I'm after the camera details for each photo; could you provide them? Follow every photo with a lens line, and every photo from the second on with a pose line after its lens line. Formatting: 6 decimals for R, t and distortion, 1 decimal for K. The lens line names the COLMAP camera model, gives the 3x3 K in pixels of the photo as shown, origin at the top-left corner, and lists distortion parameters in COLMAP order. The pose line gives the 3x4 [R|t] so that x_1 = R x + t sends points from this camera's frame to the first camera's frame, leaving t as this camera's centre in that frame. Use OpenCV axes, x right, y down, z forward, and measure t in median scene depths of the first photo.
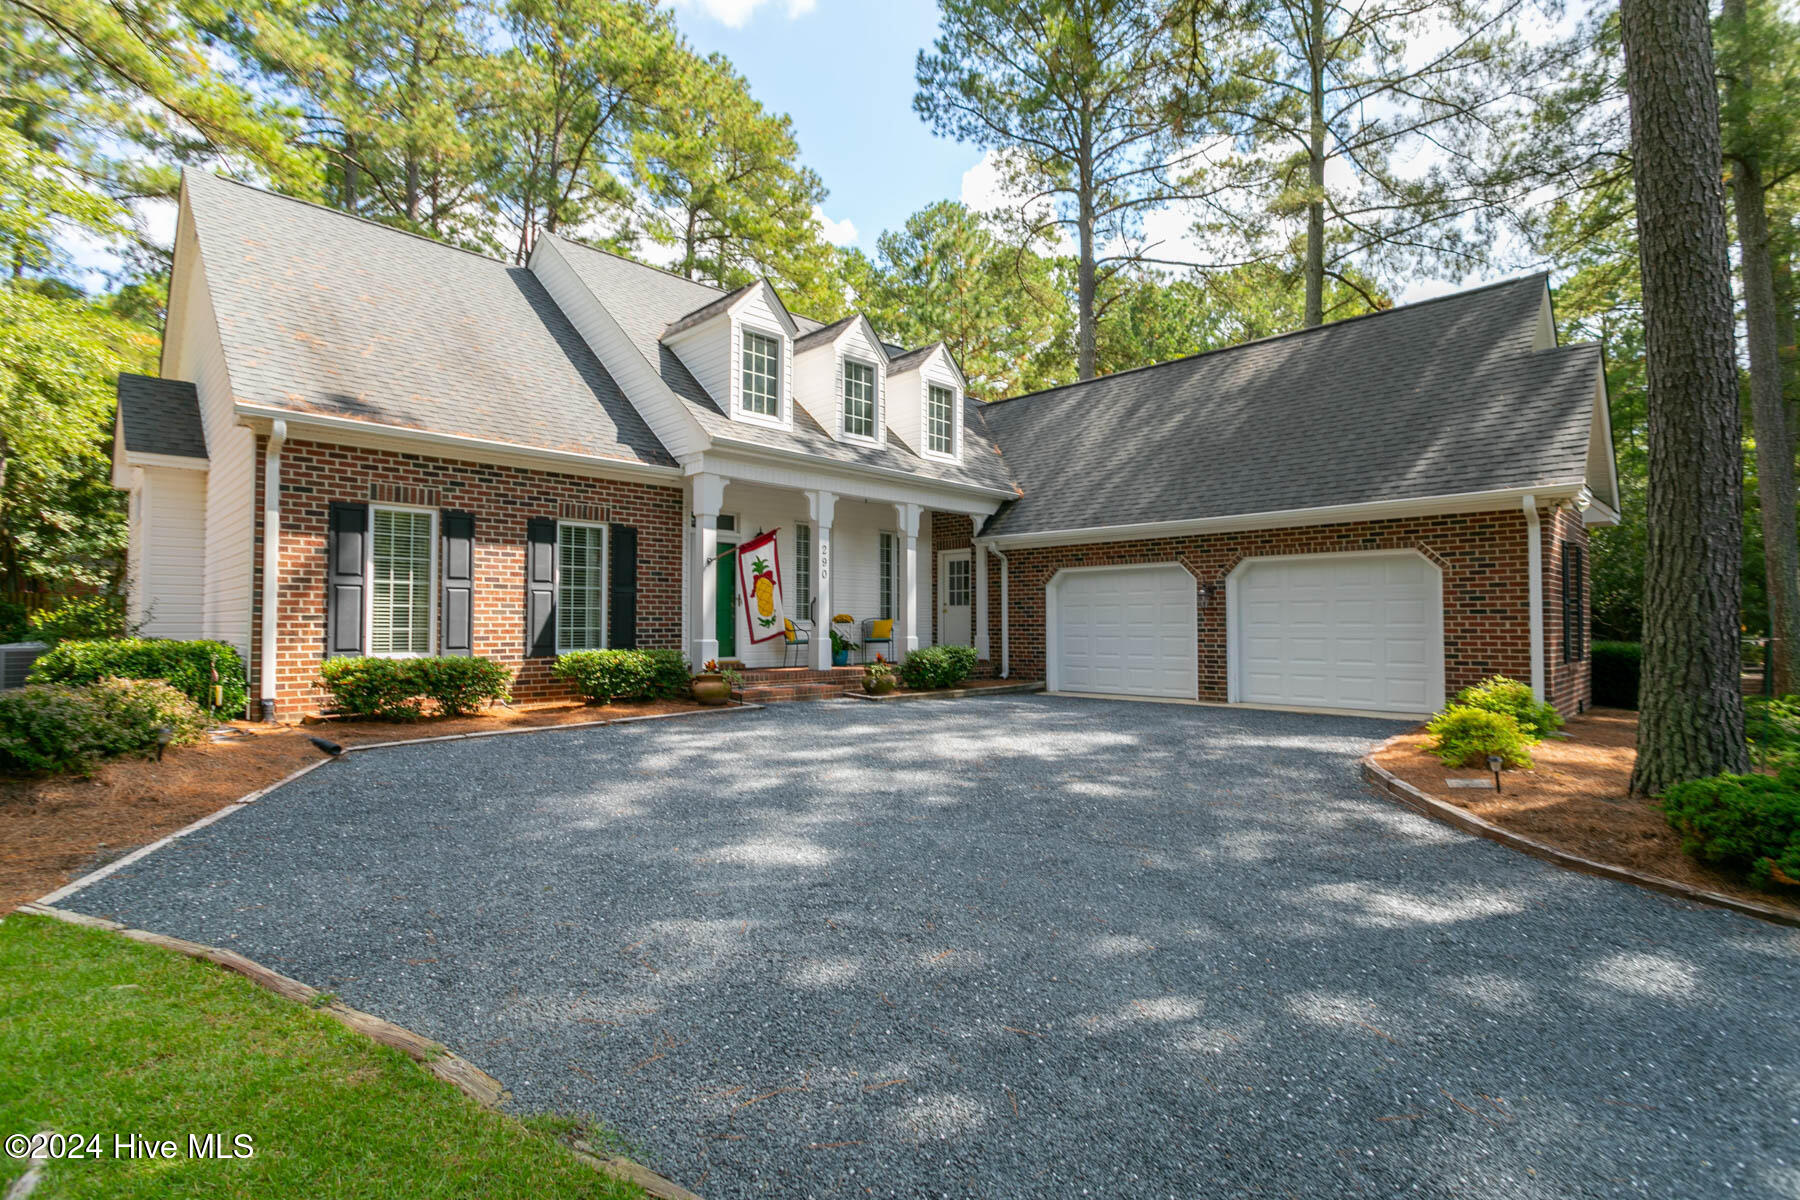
lens RADIAL K [[891.8, 0, 899.5], [0, 891.8, 592.1], [0, 0, 1]] dist [0.002204, 0.000174]
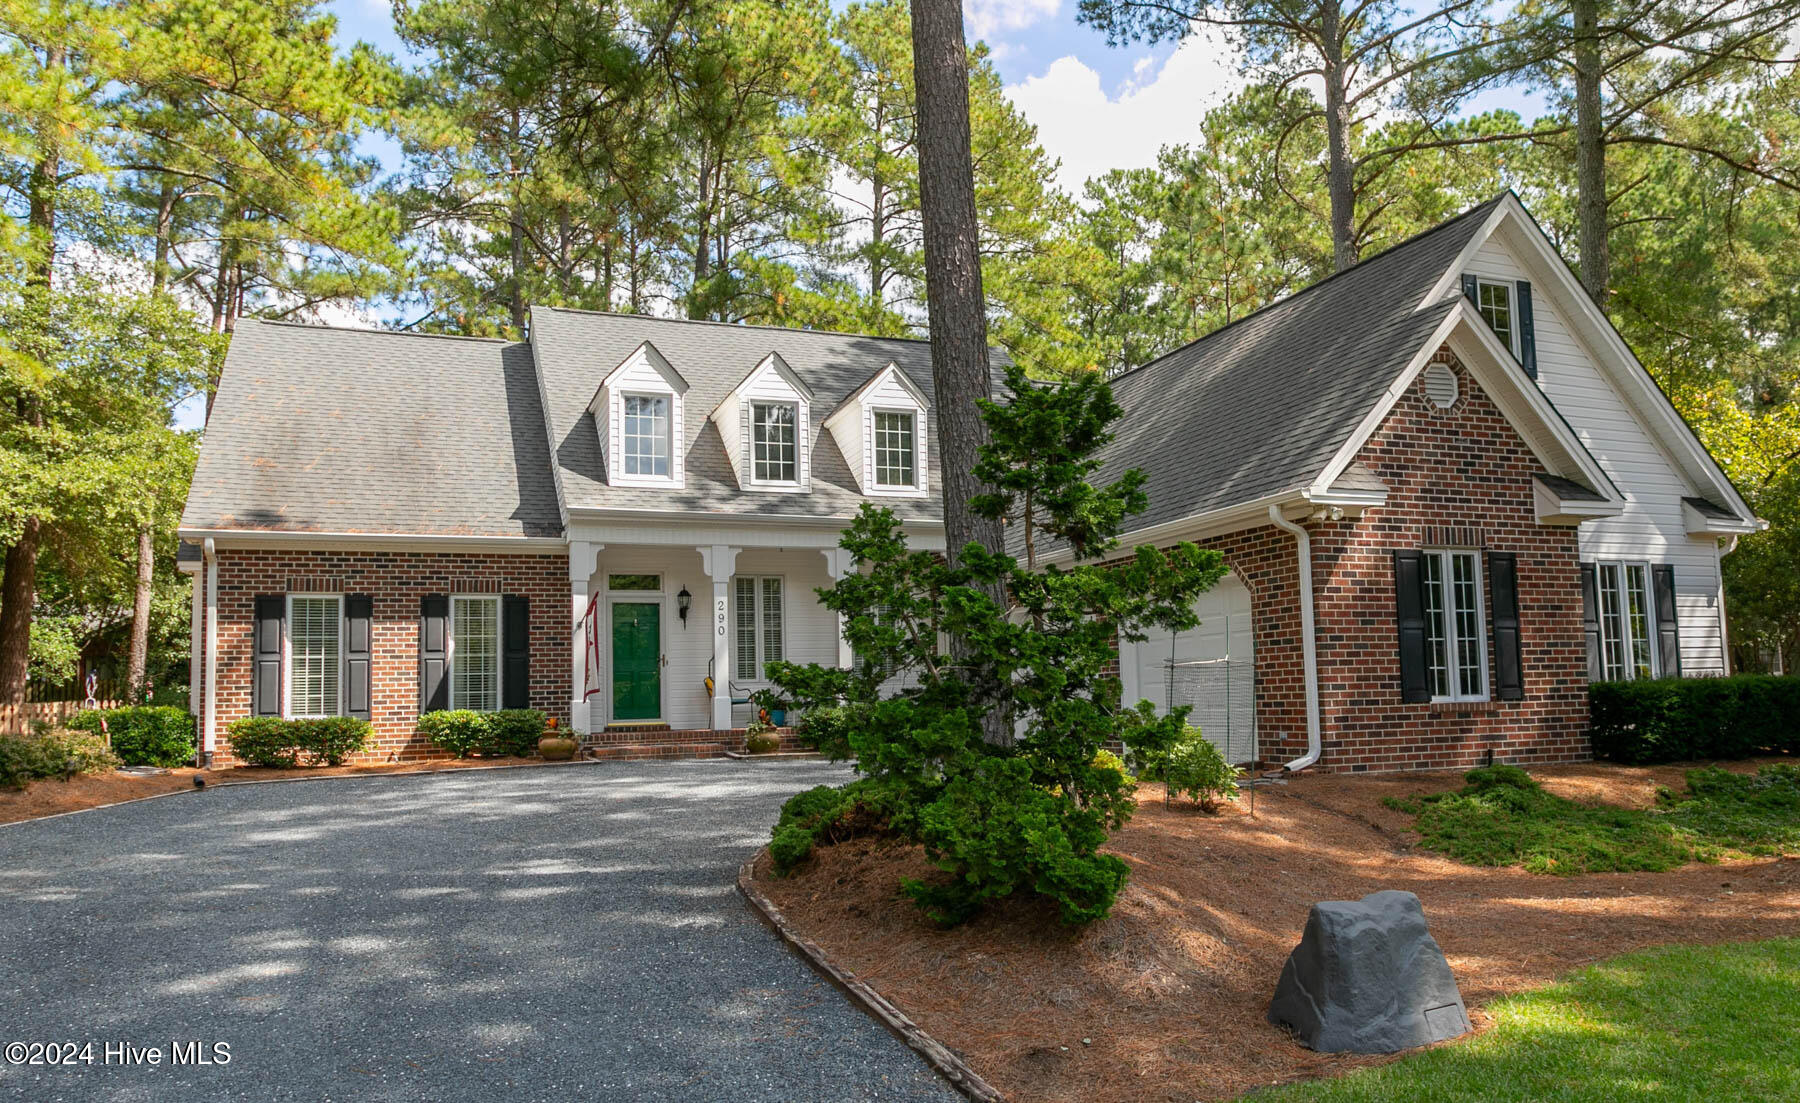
lens RADIAL K [[1355.4, 0, 901.0], [0, 1355.4, 560.0], [0, 0, 1]] dist [0.002042, 0.002595]
pose [[0.904746, -0.068000, -0.420488, 0.922131], [0.041357, 0.996534, -0.072171, 0.023049], [0.423939, 0.047906, 0.904423, -0.324708]]
